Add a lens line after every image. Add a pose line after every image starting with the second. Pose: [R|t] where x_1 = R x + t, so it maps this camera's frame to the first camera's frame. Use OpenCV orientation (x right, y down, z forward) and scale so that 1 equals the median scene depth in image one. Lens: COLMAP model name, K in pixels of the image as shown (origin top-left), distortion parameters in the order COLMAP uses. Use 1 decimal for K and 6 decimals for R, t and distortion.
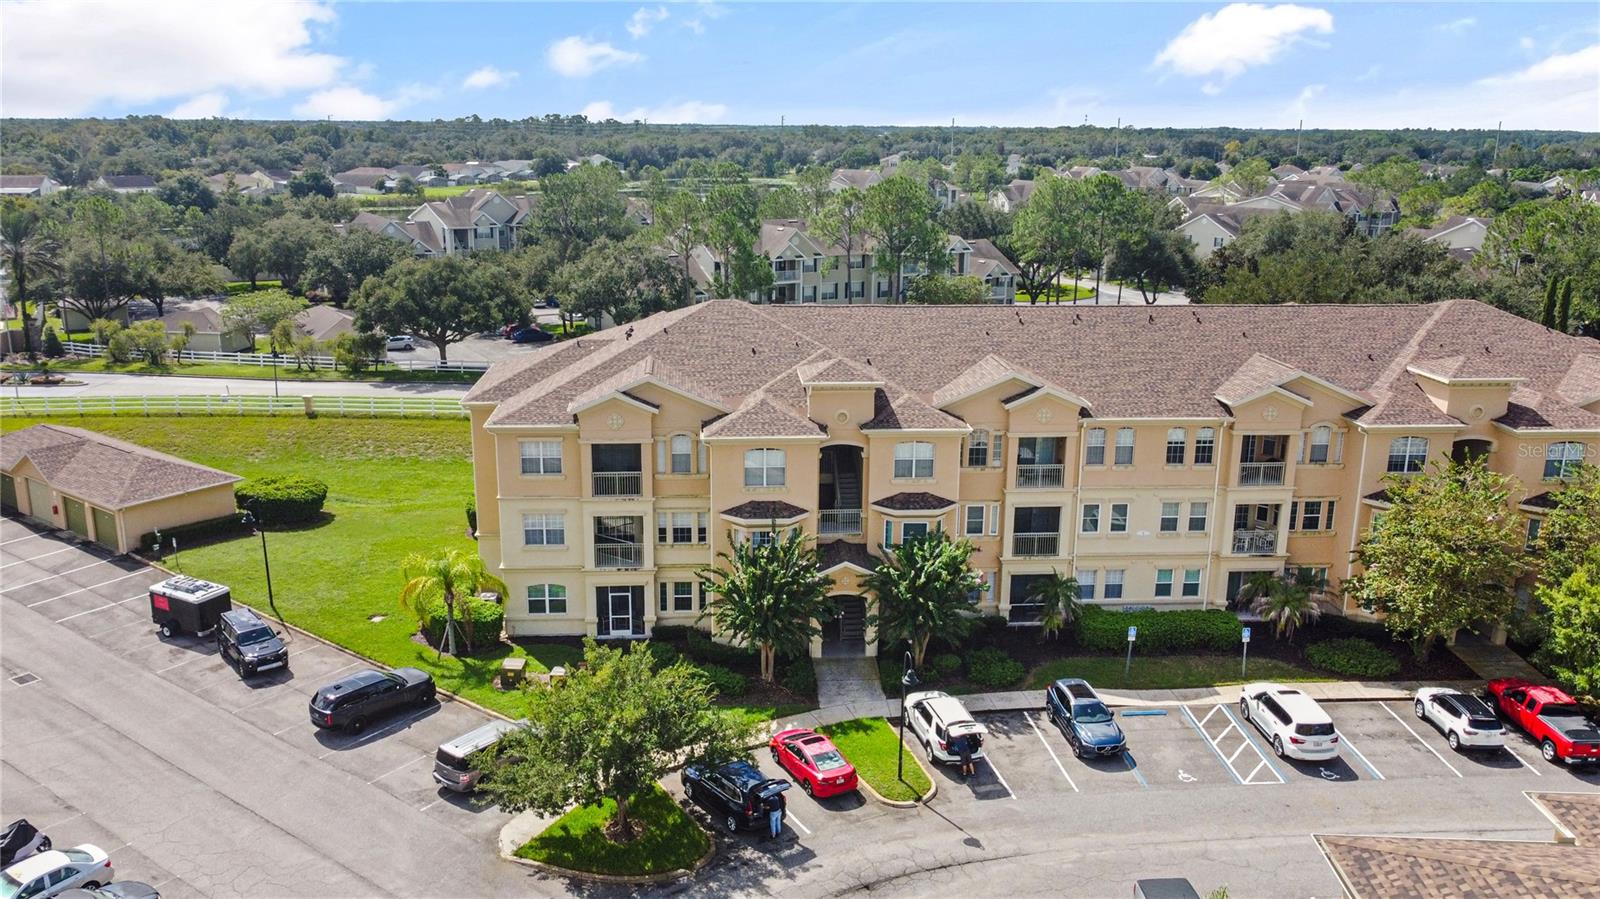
lens RADIAL K [[1288.7, 0, 800.0], [0, 1288.7, 449.5], [0, 0, 1]] dist [-0.007904, -0.009957]
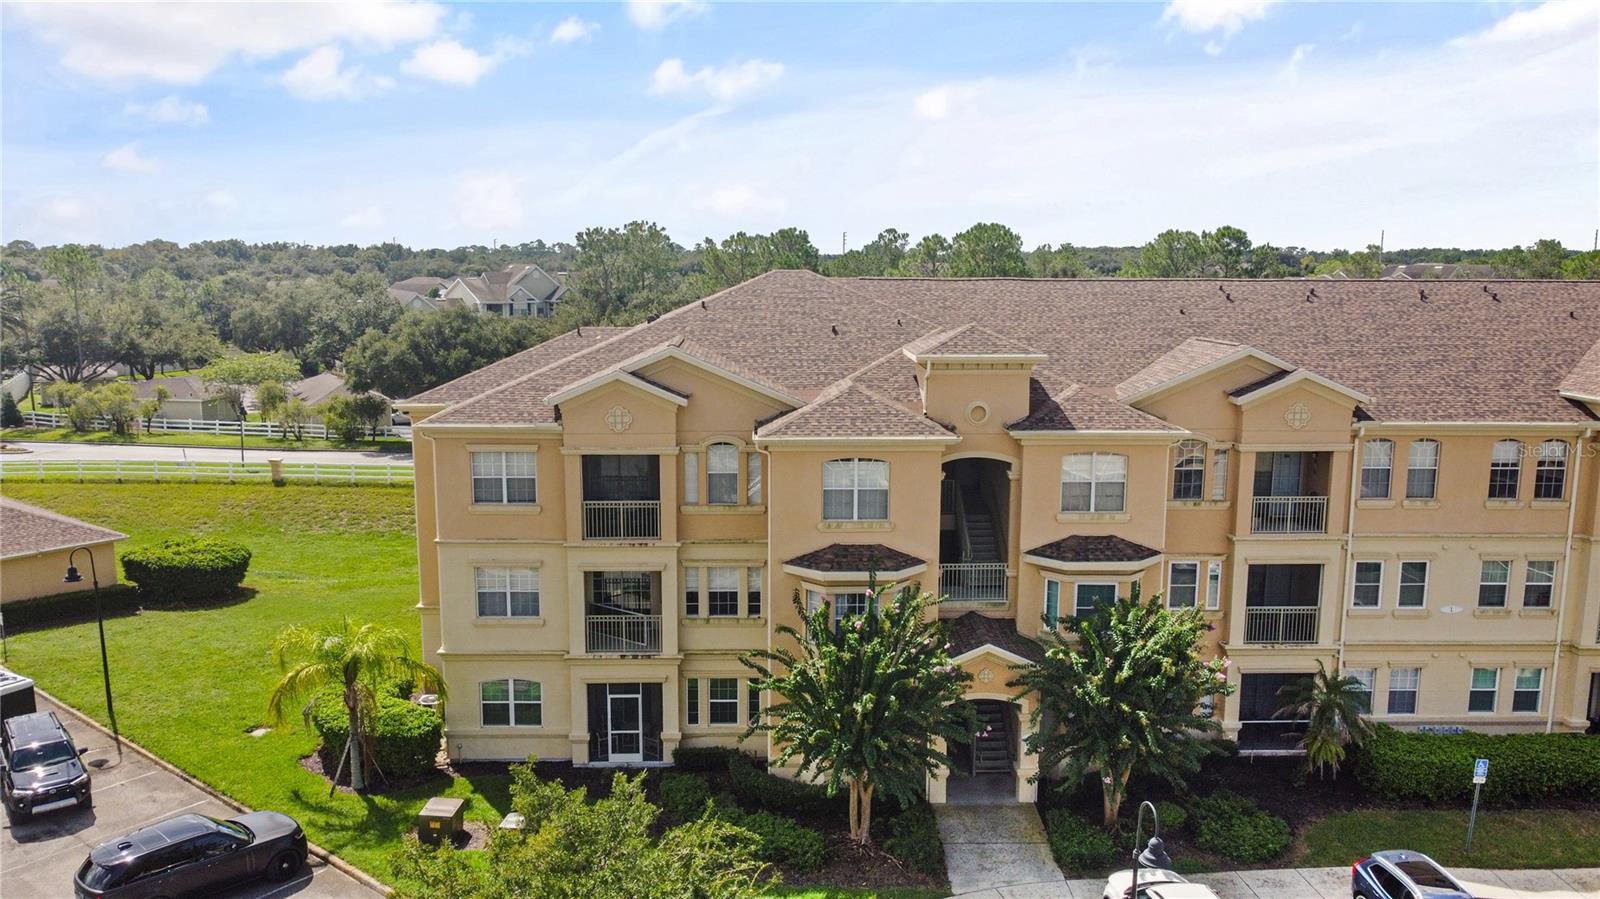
lens RADIAL K [[1342.7, 0, 800.0], [0, 1342.7, 449.5], [0, 0, 1]] dist [0.004962, -0.008573]
pose [[0.998925, 0.003169, -0.046238, -0.022805], [-0.007221, 0.996119, -0.087724, 0.048456], [0.045781, 0.087964, 0.995071, 0.332973]]
